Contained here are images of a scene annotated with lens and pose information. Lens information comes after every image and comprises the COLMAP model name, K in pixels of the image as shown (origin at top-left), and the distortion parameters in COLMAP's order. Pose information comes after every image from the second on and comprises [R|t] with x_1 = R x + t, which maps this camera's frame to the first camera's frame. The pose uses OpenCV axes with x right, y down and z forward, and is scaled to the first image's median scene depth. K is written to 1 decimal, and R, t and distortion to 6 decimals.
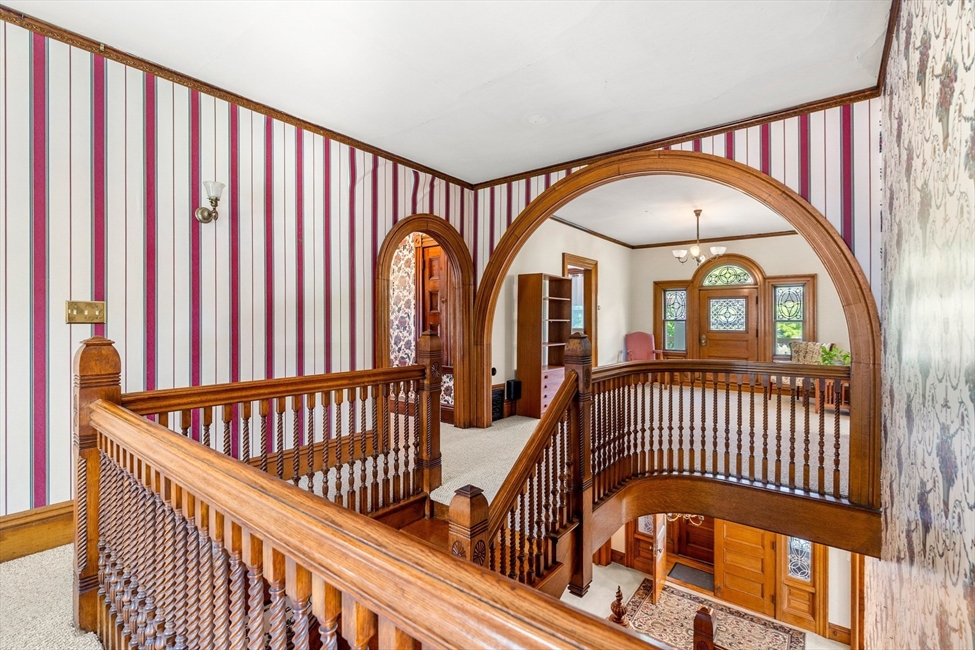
lens RADIAL K [[440.1, 0, 491.5], [0, 440.1, 320.8], [0, 0, 1]] dist [-0.007589, 0.001525]
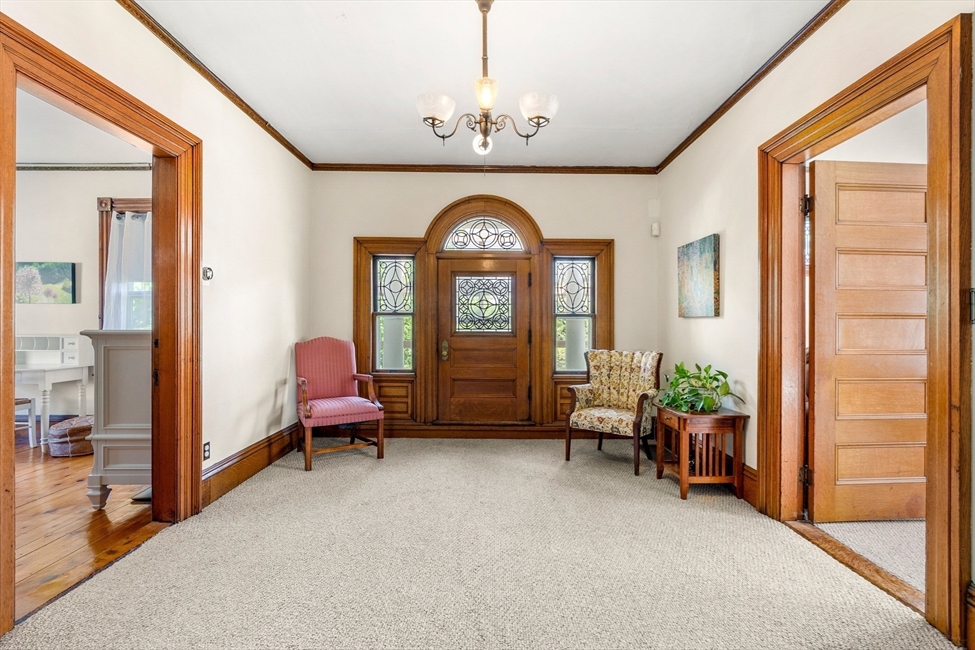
lens RADIAL K [[440.1, 0, 489.7], [0, 440.1, 320.6], [0, 0, 1]] dist [-0.007589, 0.001525]
pose [[0.788370, 0.003573, 0.615190, 0.367989], [-0.000784, 0.999988, -0.004803, 0.018570], [-0.615200, 0.003304, 0.788364, 1.030080]]
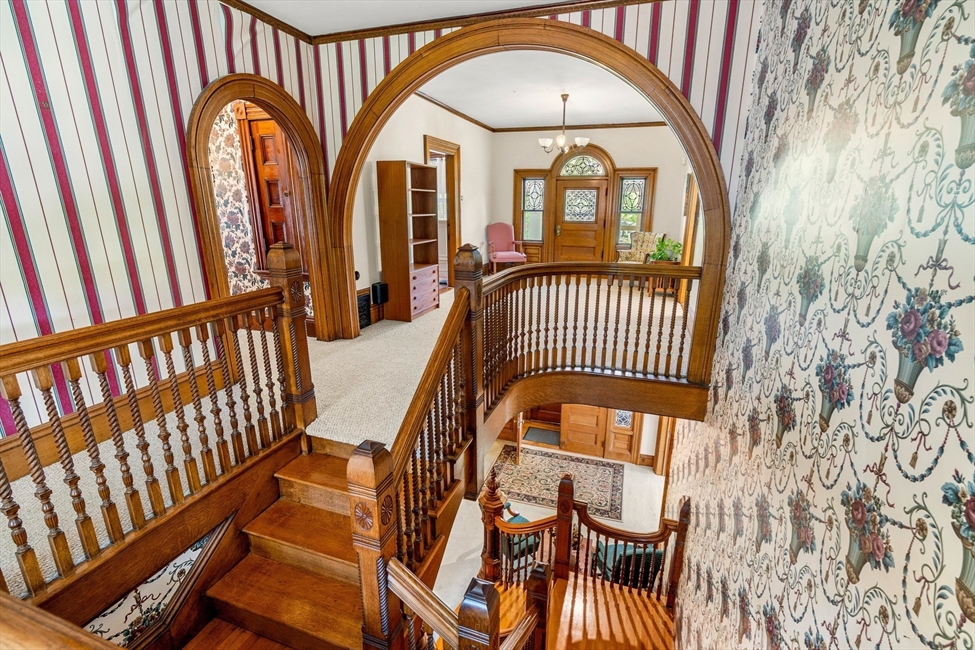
lens RADIAL K [[440.1, 0, 492.2], [0, 440.1, 326.1], [0, 0, 1]] dist [-0.007589, 0.001525]
pose [[0.945013, -0.084760, 0.315858, -0.030530], [-0.002941, 0.963588, 0.267376, -0.030664], [-0.327020, -0.253603, 0.910353, 0.080149]]
